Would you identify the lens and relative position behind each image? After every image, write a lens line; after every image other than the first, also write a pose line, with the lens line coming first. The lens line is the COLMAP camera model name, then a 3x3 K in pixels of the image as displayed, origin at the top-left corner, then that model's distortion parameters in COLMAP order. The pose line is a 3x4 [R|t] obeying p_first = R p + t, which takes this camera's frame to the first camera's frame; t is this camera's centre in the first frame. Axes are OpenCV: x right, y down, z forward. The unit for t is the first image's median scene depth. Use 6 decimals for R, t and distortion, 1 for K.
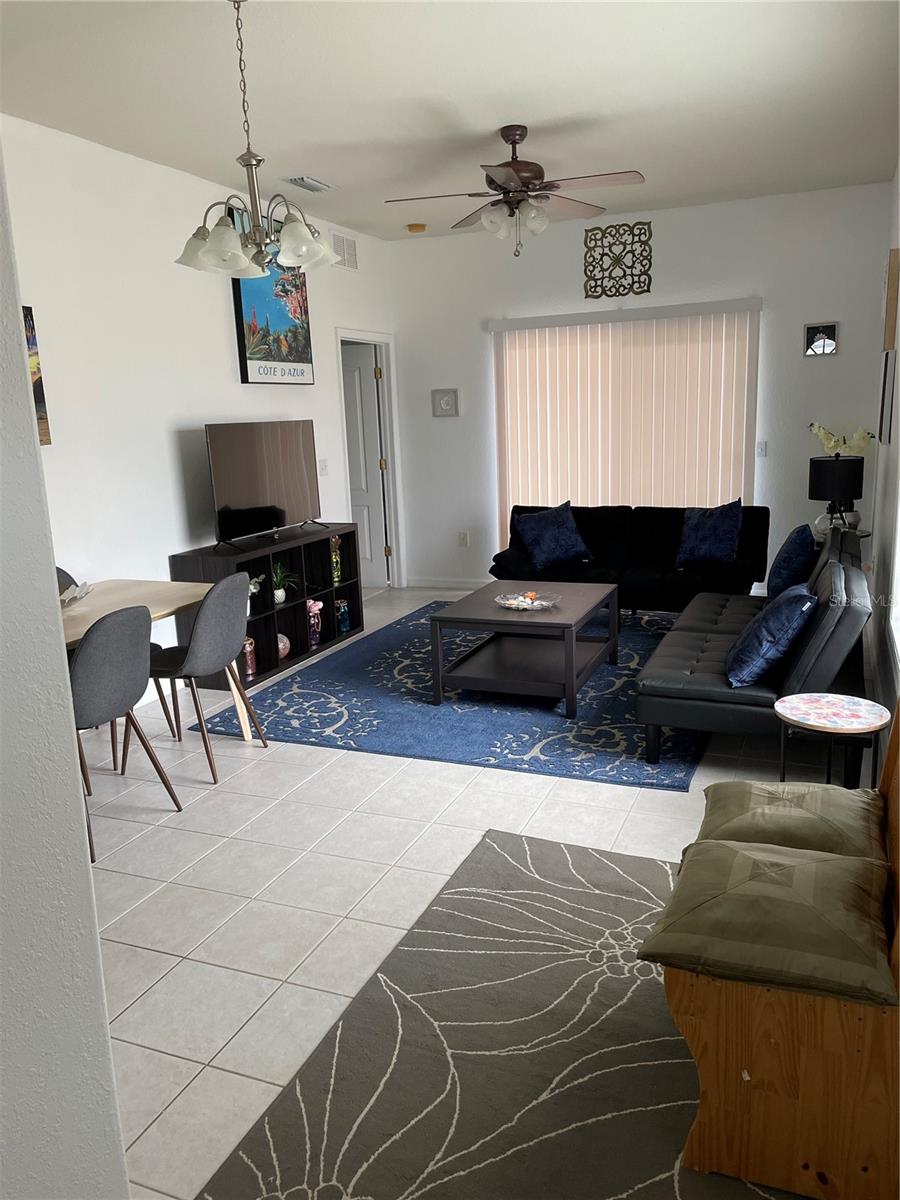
lens RADIAL K [[905.9, 0, 450.0], [0, 905.9, 600.0], [0, 0, 1]] dist [0.102399, -0.128093]
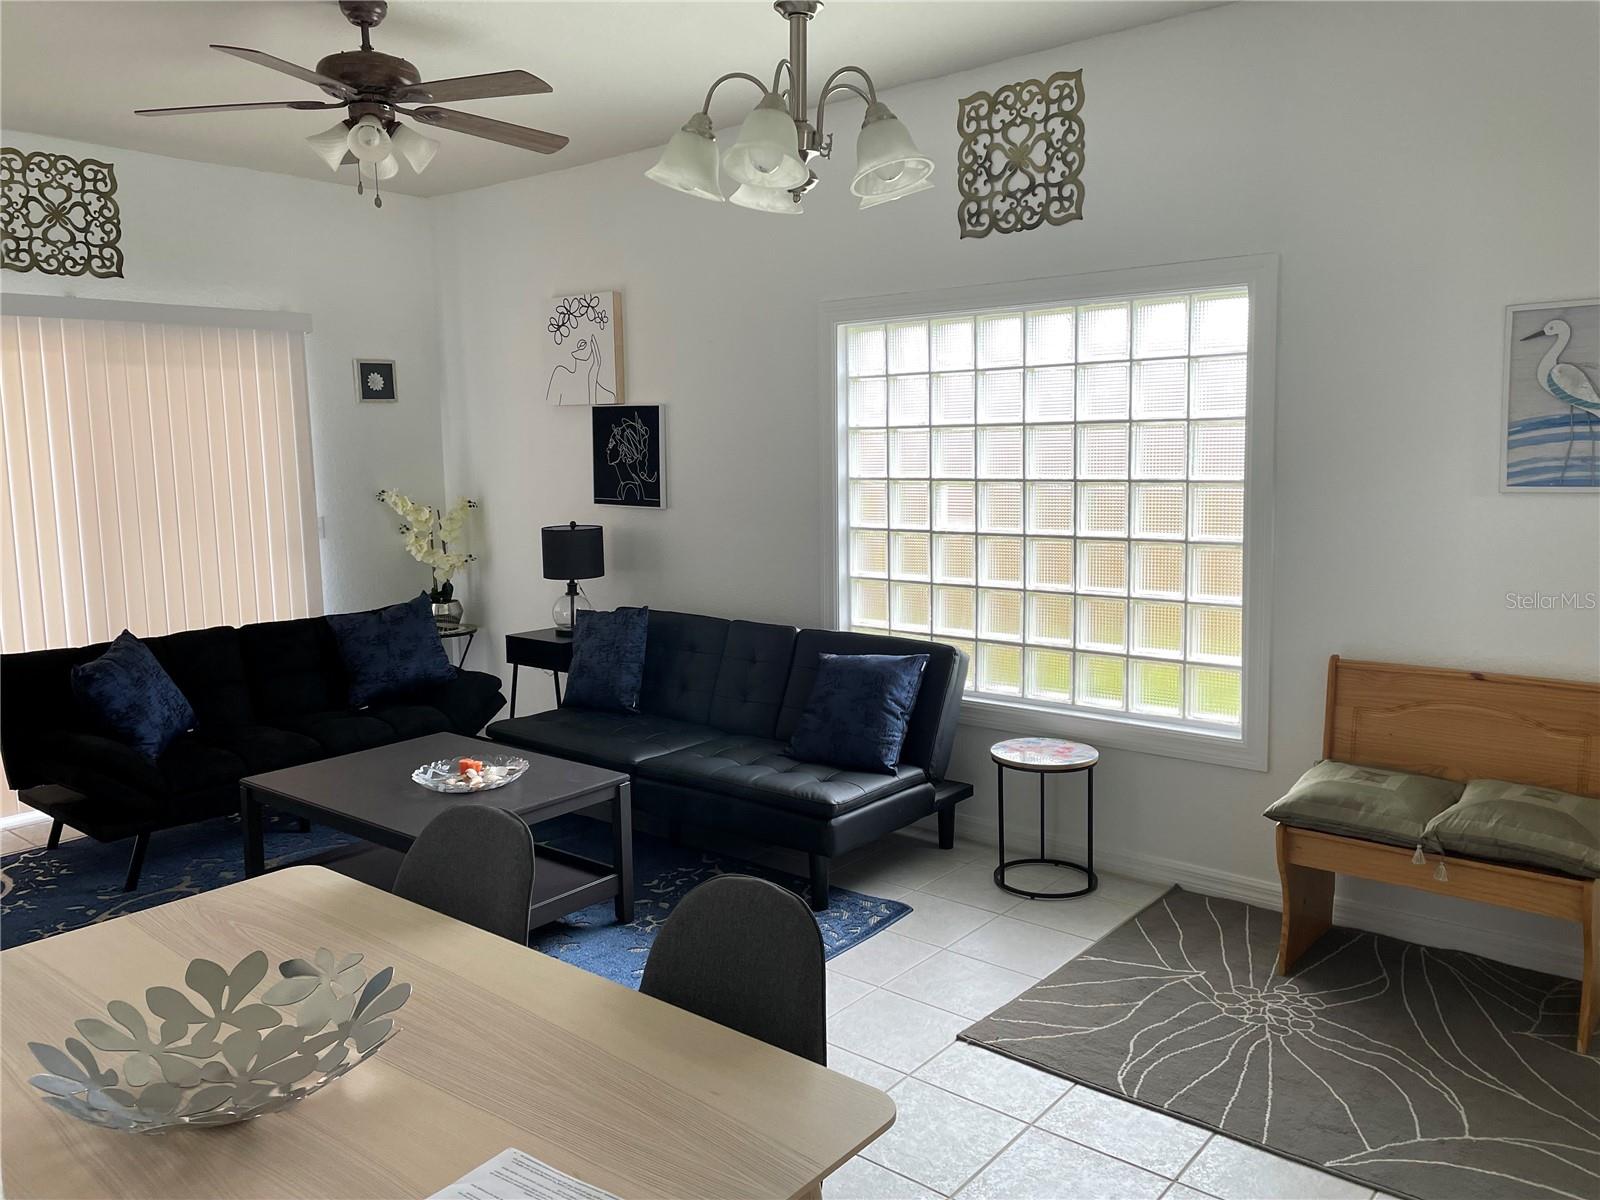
lens RADIAL K [[1207.9, 0, 800.0], [0, 1207.9, 600.0], [0, 0, 1]] dist [0.102399, -0.128093]
pose [[0.298357, -0.096951, 0.949518, -0.537372], [0.203946, 0.978327, 0.035809, -0.085883], [-0.932410, 0.182966, 0.311663, 0.469835]]
